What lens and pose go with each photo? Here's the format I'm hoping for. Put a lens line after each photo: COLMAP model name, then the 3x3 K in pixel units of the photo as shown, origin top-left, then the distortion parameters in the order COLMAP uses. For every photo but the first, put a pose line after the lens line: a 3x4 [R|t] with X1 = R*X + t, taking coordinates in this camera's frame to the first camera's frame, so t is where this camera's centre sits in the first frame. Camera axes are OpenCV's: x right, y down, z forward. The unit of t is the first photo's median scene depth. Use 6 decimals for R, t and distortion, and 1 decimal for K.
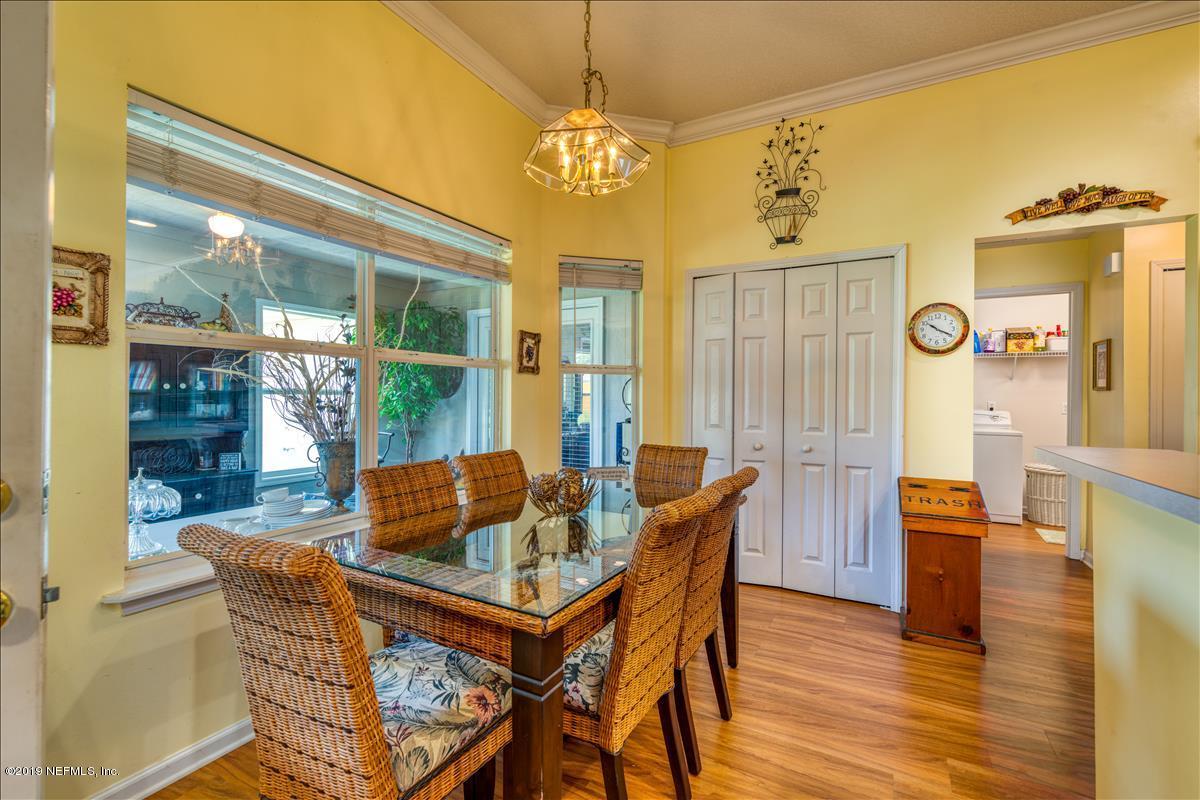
lens RADIAL K [[518.9, 0, 597.1], [0, 518.9, 396.1], [0, 0, 1]] dist [0.002218, 0.000052]
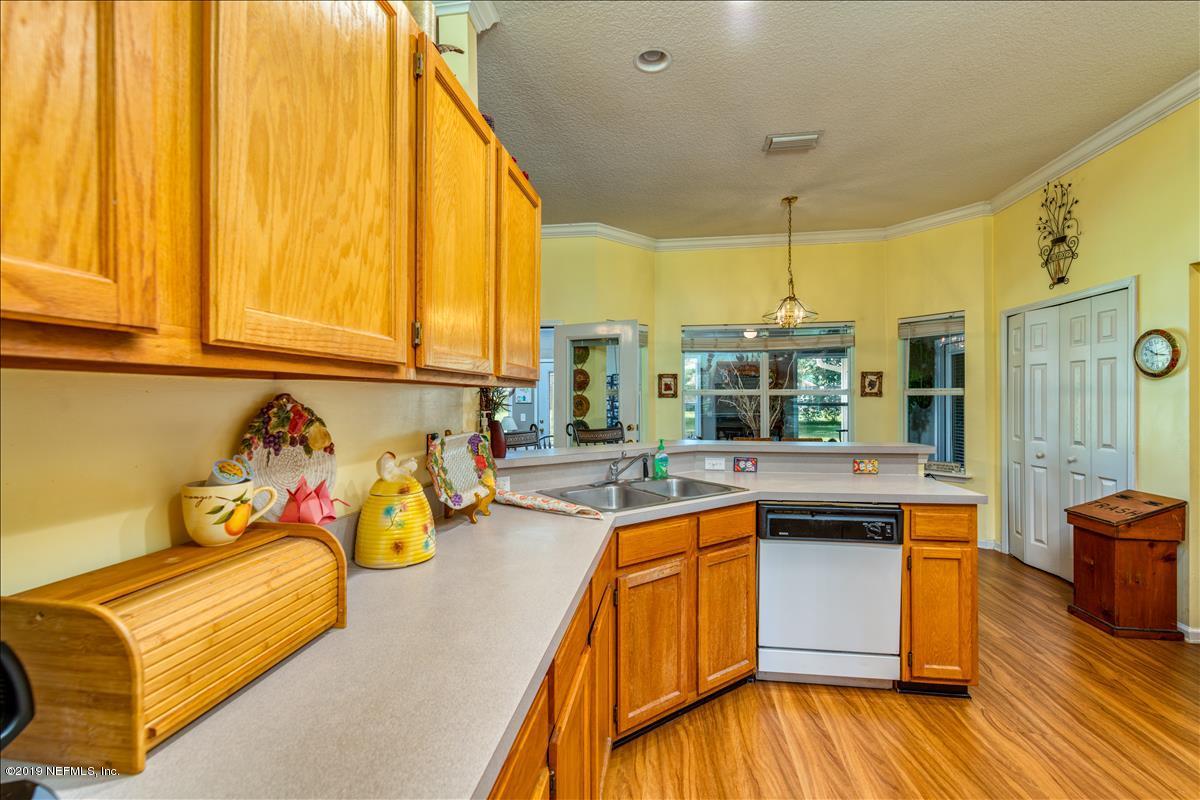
lens RADIAL K [[518.9, 0, 599.1], [0, 518.9, 396.7], [0, 0, 1]] dist [0.002218, 0.000052]
pose [[0.359478, -0.010382, -0.933096, 1.102456], [0.005011, 0.999945, -0.009195, -0.033163], [0.933140, -0.001370, 0.359511, -0.399700]]
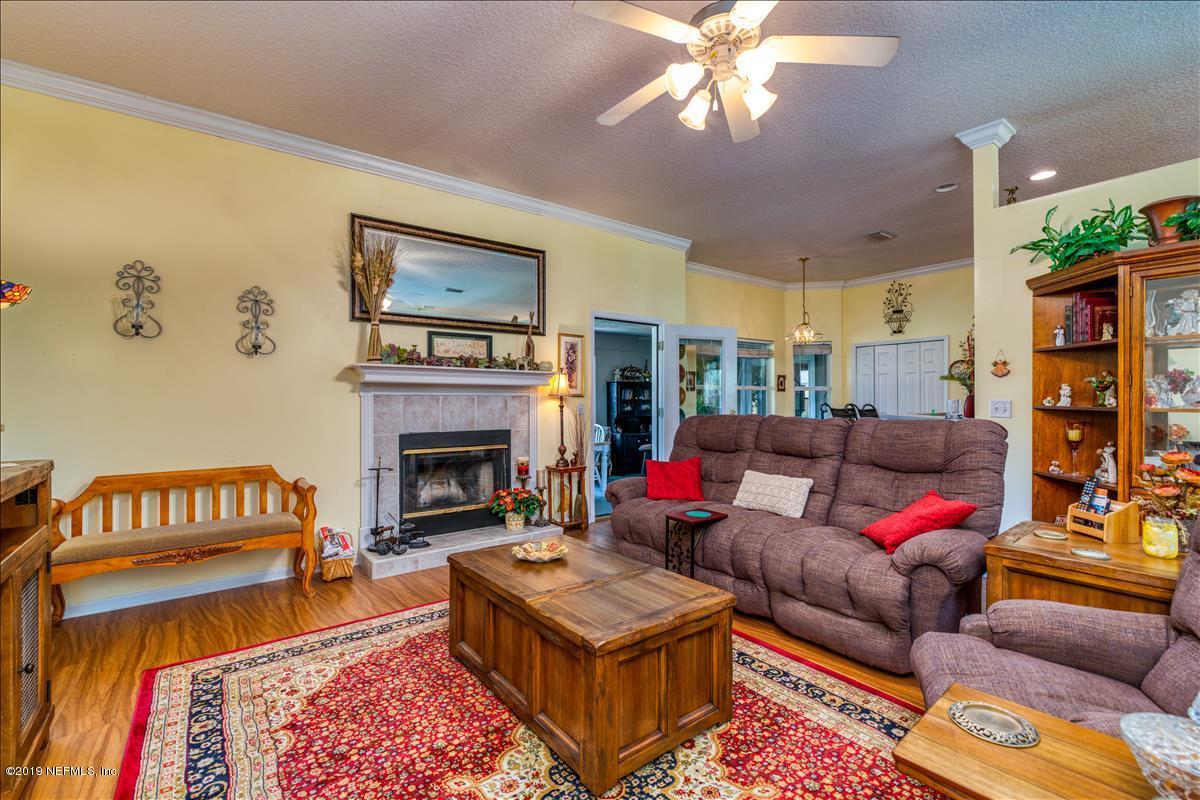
lens RADIAL K [[518.9, 0, 600.9], [0, 518.9, 401.3], [0, 0, 1]] dist [0.002218, 0.000052]
pose [[0.914842, -0.011150, -0.403658, 0.086278], [0.010586, 0.999937, -0.003631, 0.005076], [0.403673, -0.000952, 0.914903, -1.692033]]
